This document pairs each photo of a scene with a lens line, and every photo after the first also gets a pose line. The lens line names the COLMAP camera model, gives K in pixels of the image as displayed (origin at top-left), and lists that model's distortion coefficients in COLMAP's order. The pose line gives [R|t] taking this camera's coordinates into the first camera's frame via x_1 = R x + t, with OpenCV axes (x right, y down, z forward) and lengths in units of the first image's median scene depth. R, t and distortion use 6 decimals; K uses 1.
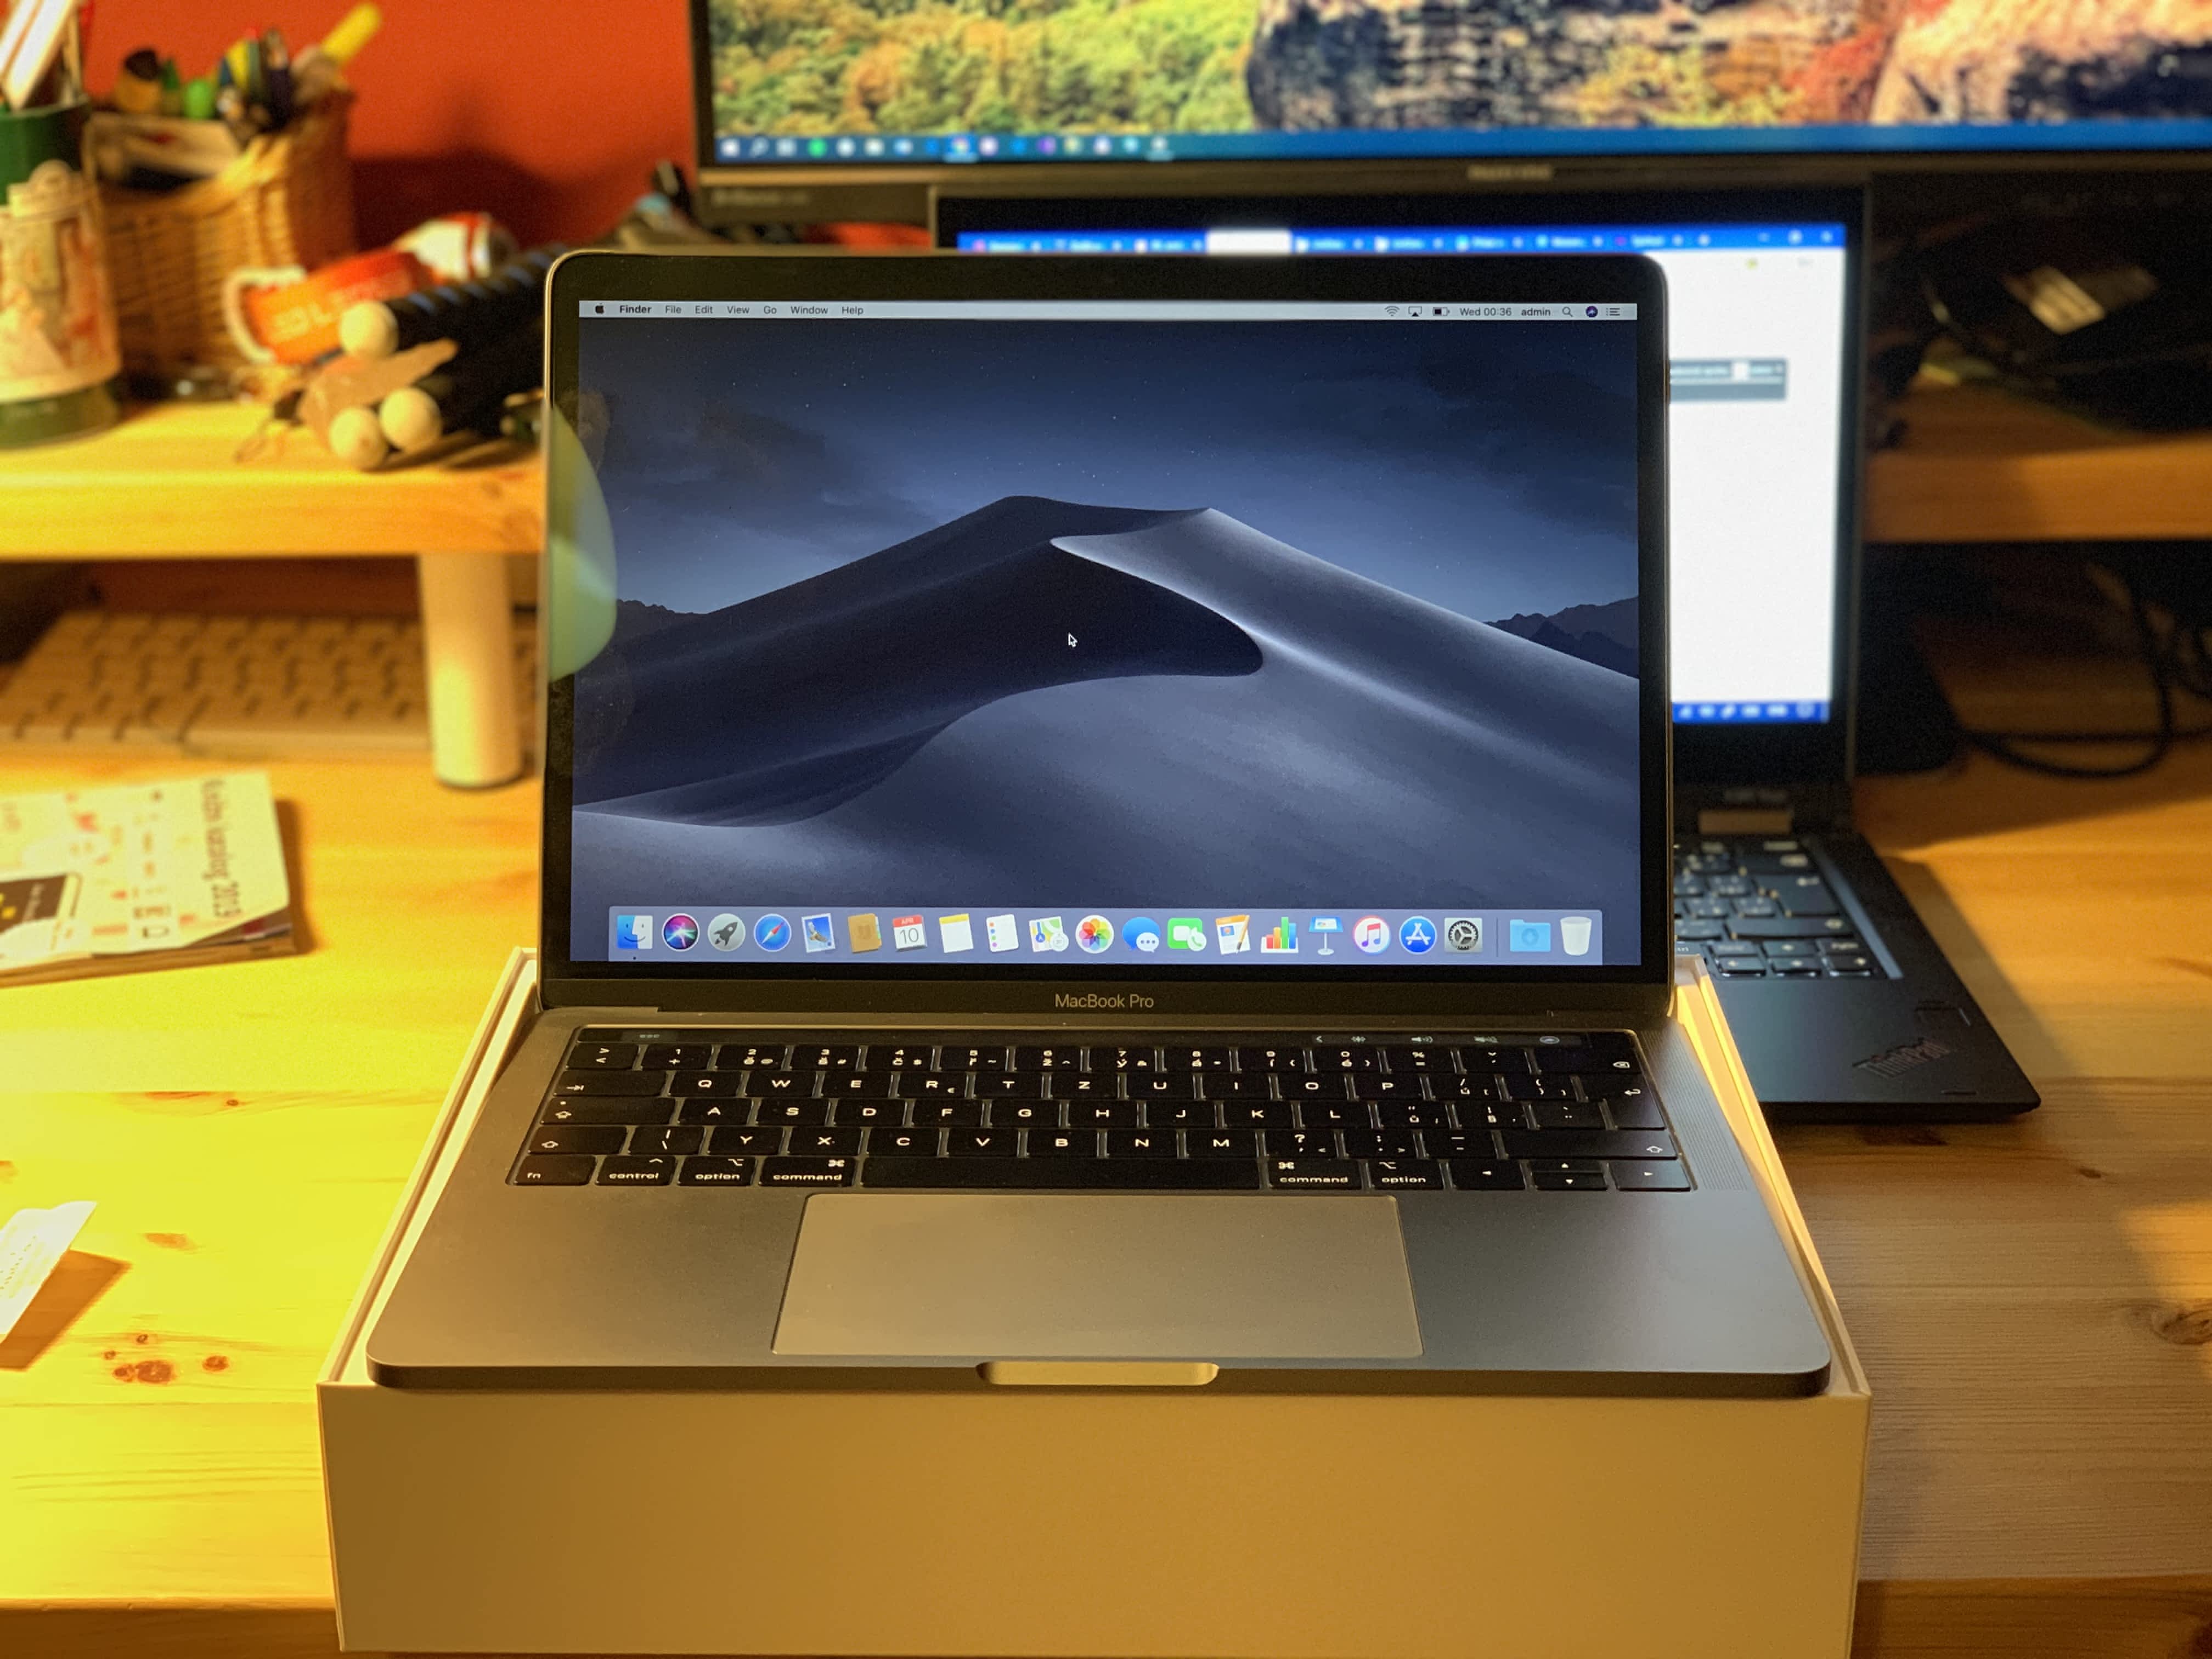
lens RADIAL K [[3361.3, 0, 1104.4], [0, 3361.3, 828.6], [0, 0, 1]] dist [-0.011386, 0.000000]
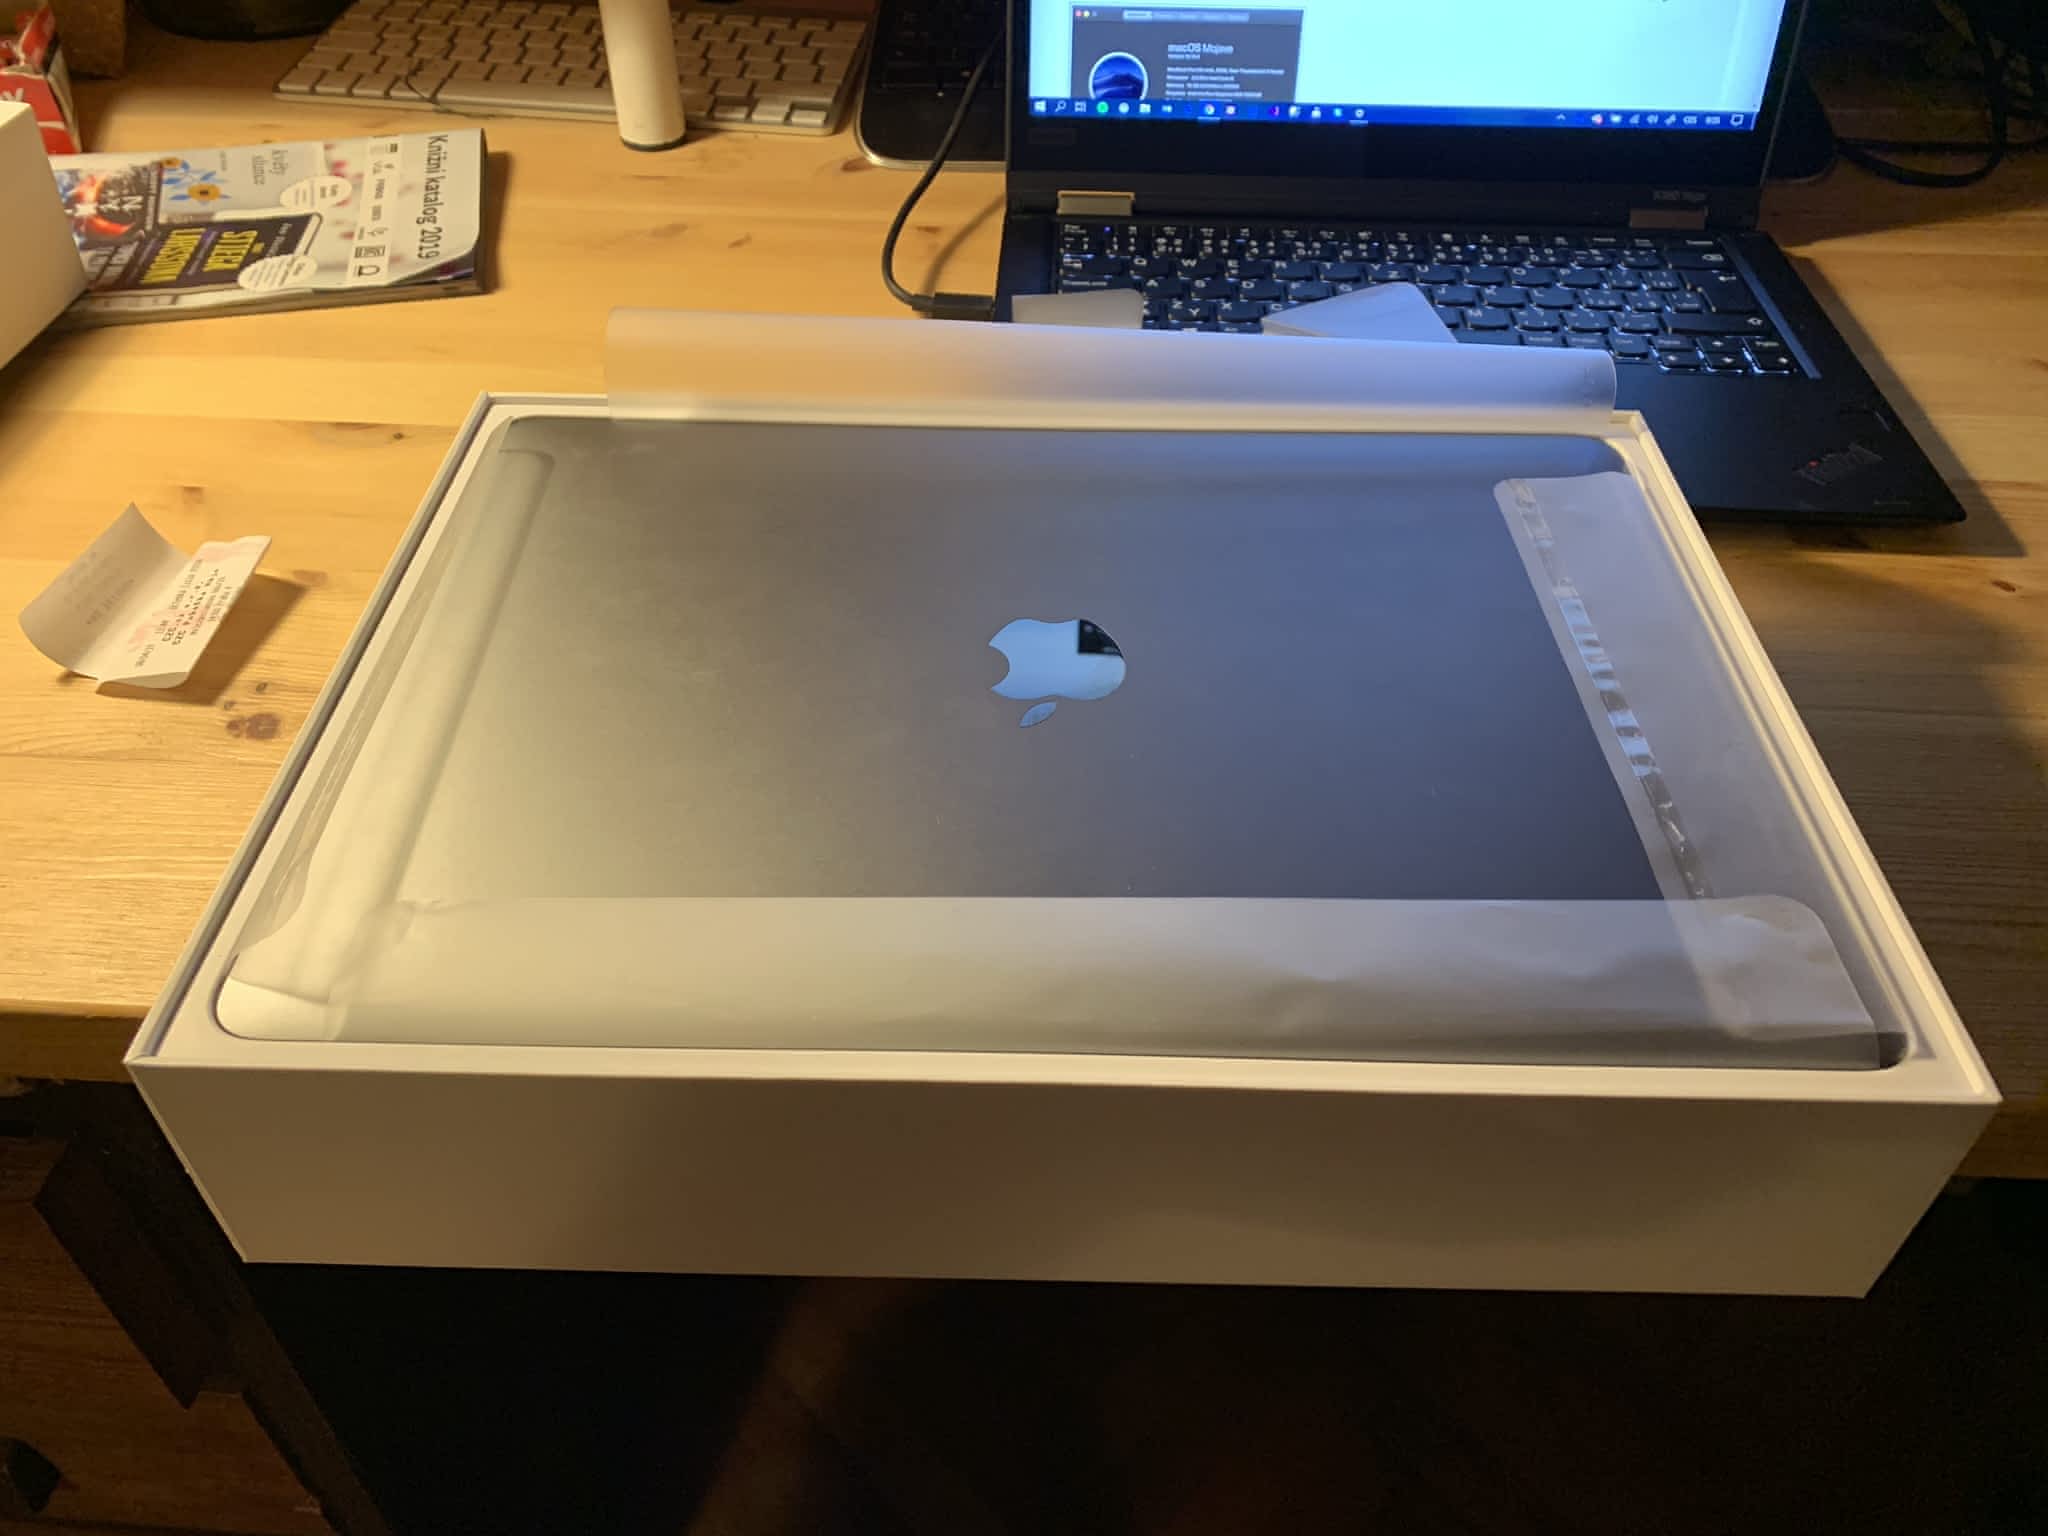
lens RADIAL K [[1563.6, 0, 1029.1], [0, 1563.6, 766.4], [0, 0, 1]] dist [-0.005102, 0.016293]
pose [[0.997707, 0.052142, -0.043145, -0.004375], [-0.032598, 0.928925, 0.368830, -0.019551], [0.059310, -0.366577, 0.928495, 0.401105]]
